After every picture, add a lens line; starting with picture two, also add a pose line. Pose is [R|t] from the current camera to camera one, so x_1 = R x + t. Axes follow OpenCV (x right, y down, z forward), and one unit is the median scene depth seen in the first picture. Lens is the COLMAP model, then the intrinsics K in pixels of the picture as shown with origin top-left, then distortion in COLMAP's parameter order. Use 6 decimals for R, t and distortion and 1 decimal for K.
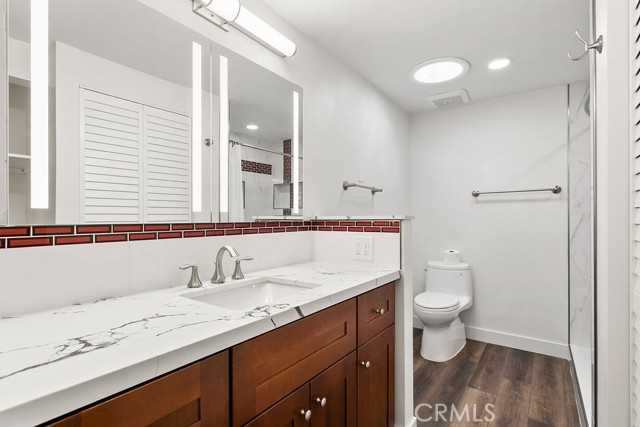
lens RADIAL K [[310.1, 0, 319.5], [0, 310.1, 215.7], [0, 0, 1]] dist [0.005088, 0.000960]
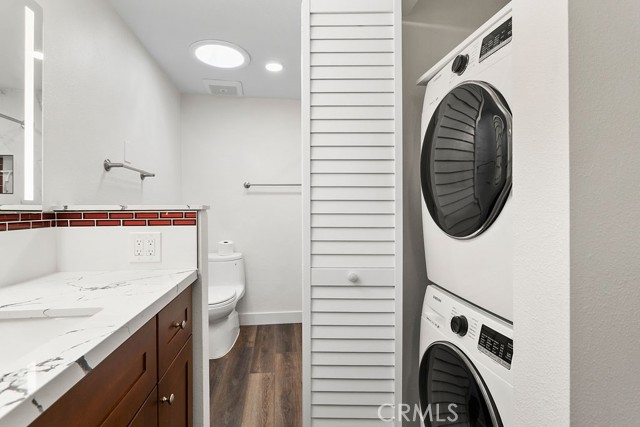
lens RADIAL K [[311.1, 0, 316.9], [0, 311.1, 208.2], [0, 0, 1]] dist [-0.014948, 0.000991]
pose [[0.728937, 0.002107, 0.684577, -0.058425], [-0.005597, 0.999980, 0.002882, 0.002677], [-0.684558, -0.005932, 0.728935, 0.110309]]
